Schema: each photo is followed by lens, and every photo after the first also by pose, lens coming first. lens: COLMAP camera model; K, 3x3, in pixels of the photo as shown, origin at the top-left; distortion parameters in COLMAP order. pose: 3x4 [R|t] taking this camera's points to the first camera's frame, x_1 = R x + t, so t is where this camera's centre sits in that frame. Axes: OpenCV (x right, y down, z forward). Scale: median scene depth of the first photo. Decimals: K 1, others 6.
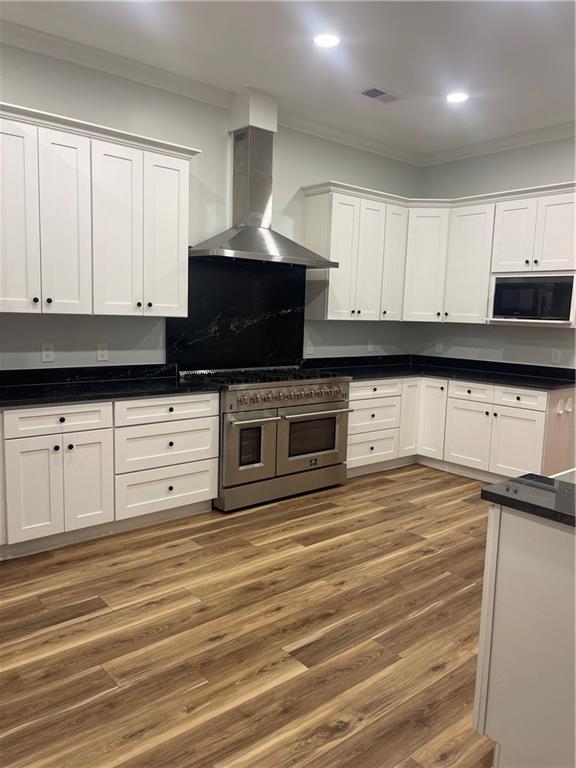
lens RADIAL K [[577.0, 0, 288.0], [0, 577.0, 384.0], [0, 0, 1]] dist [0.005561, -0.000756]
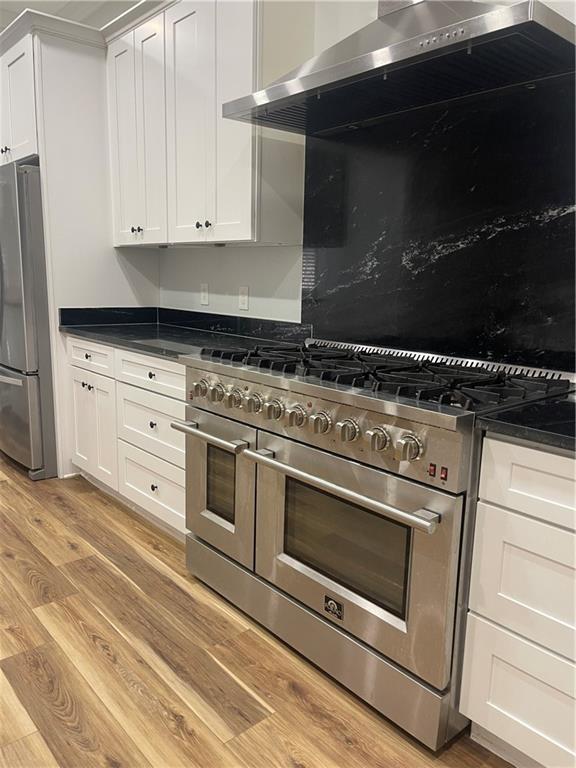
lens RADIAL K [[577.0, 0, 288.0], [0, 577.0, 384.0], [0, 0, 1]] dist [0.005561, -0.000756]
pose [[0.015294, 0.155533, -0.987712, 0.456654], [-0.141161, 0.978270, 0.151861, -0.070396], [0.989869, 0.137104, 0.036916, 1.083230]]
